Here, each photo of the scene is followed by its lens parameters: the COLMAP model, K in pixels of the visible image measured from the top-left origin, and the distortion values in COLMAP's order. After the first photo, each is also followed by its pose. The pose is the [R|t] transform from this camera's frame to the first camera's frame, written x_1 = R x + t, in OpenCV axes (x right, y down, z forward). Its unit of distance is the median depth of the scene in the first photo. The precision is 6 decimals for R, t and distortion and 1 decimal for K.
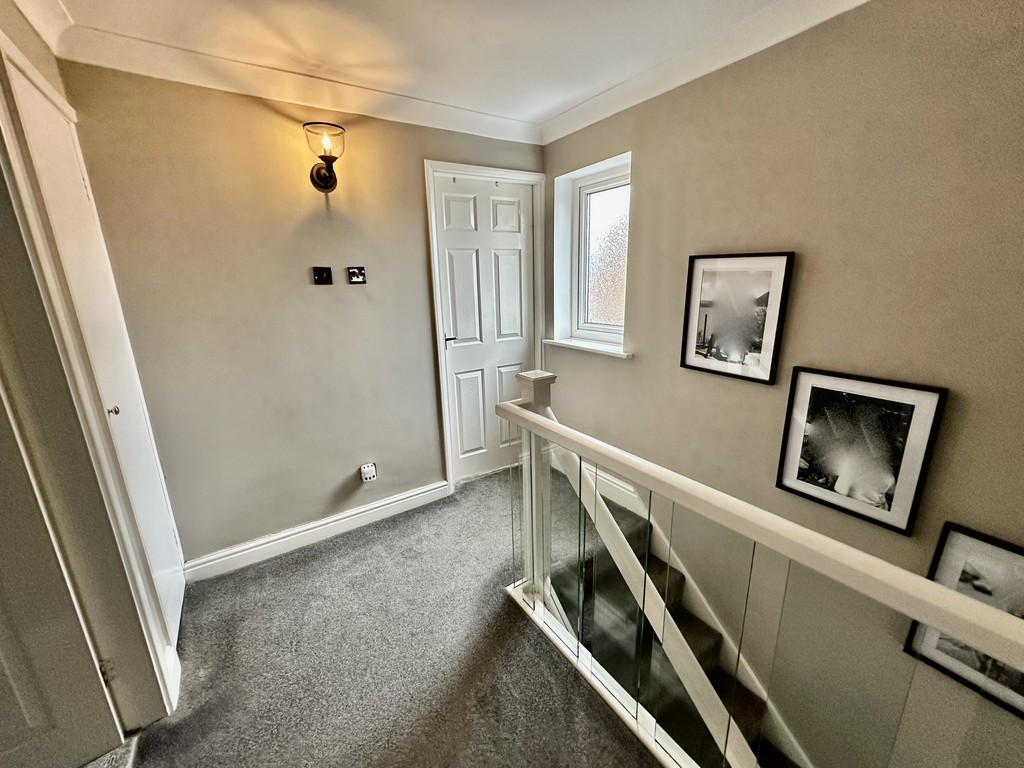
lens RADIAL K [[408.6, 0, 511.6], [0, 408.6, 384.6], [0, 0, 1]] dist [-0.001999, 0.000108]
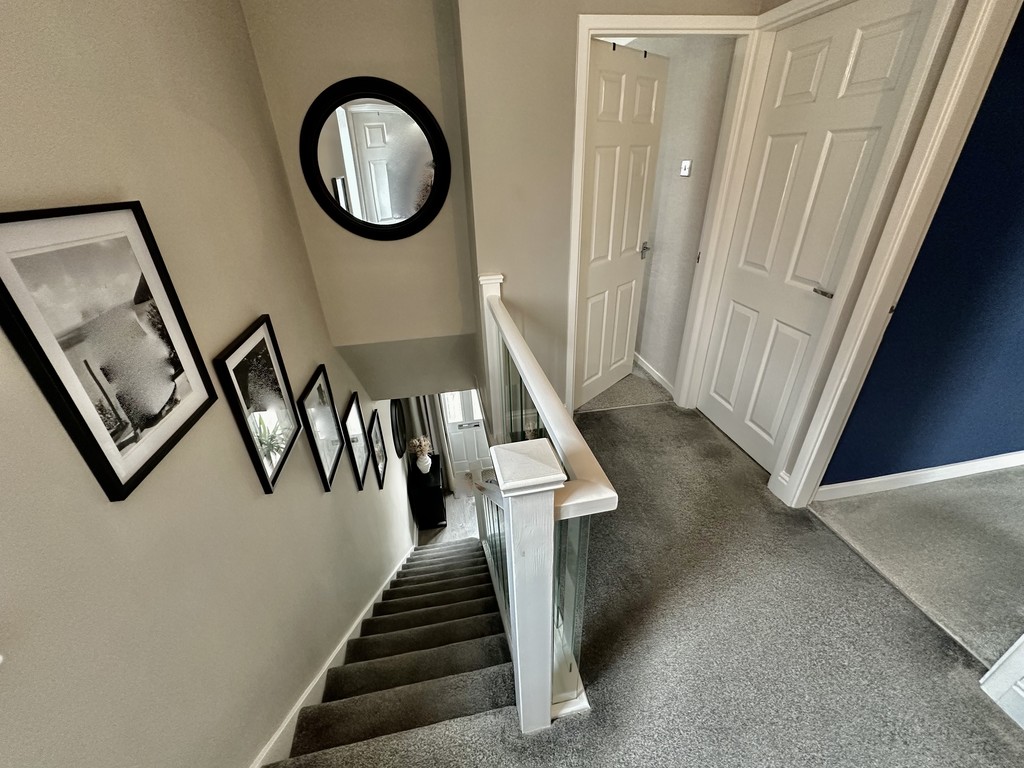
lens RADIAL K [[408.6, 0, 507.2], [0, 408.6, 377.3], [0, 0, 1]] dist [-0.001999, 0.000108]
pose [[-0.915901, -0.127287, 0.380689, -0.073546], [0.163512, 0.747832, 0.643438, -0.359929], [-0.366592, 0.651572, -0.664127, 1.147439]]
